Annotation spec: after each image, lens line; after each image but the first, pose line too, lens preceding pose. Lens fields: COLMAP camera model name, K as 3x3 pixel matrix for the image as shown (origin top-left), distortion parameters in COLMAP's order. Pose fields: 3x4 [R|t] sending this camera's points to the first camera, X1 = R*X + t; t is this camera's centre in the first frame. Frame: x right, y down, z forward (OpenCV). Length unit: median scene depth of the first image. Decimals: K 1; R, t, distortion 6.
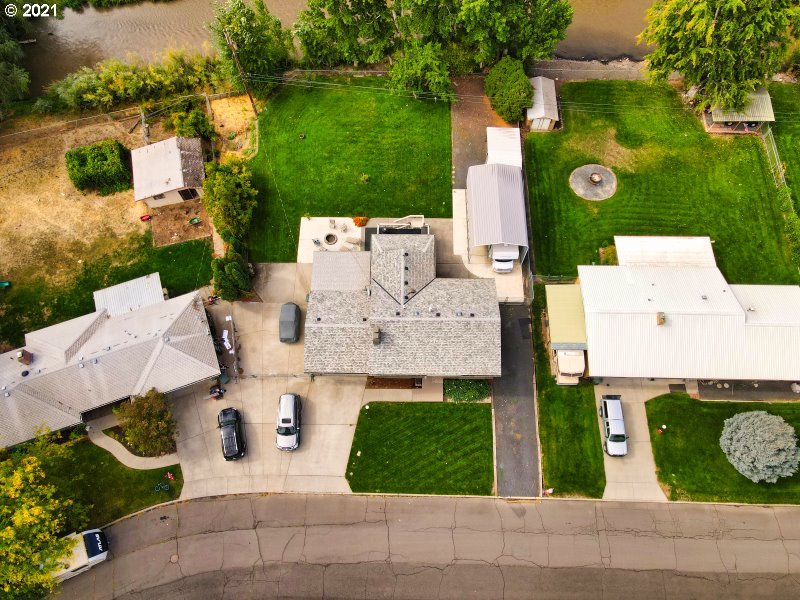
lens RADIAL K [[586.3, 0, 396.0], [0, 586.3, 298.8], [0, 0, 1]] dist [0.007980, 0.004344]
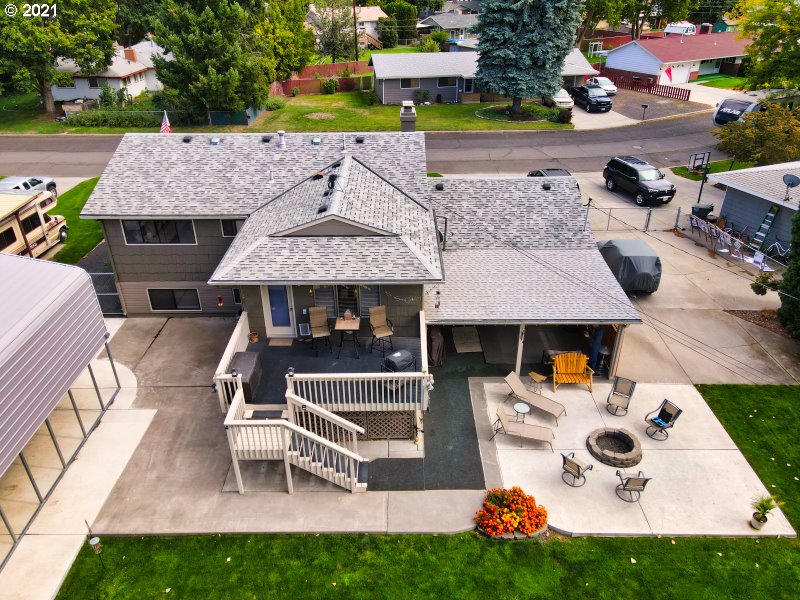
lens RADIAL K [[586.3, 0, 396.0], [0, 586.3, 298.8], [0, 0, 1]] dist [0.007980, 0.004344]
pose [[-0.999818, 0.018946, 0.002032, -0.018923], [0.000124, -0.100190, 0.994968, -0.354548], [0.019055, 0.994788, 0.100169, 0.923894]]
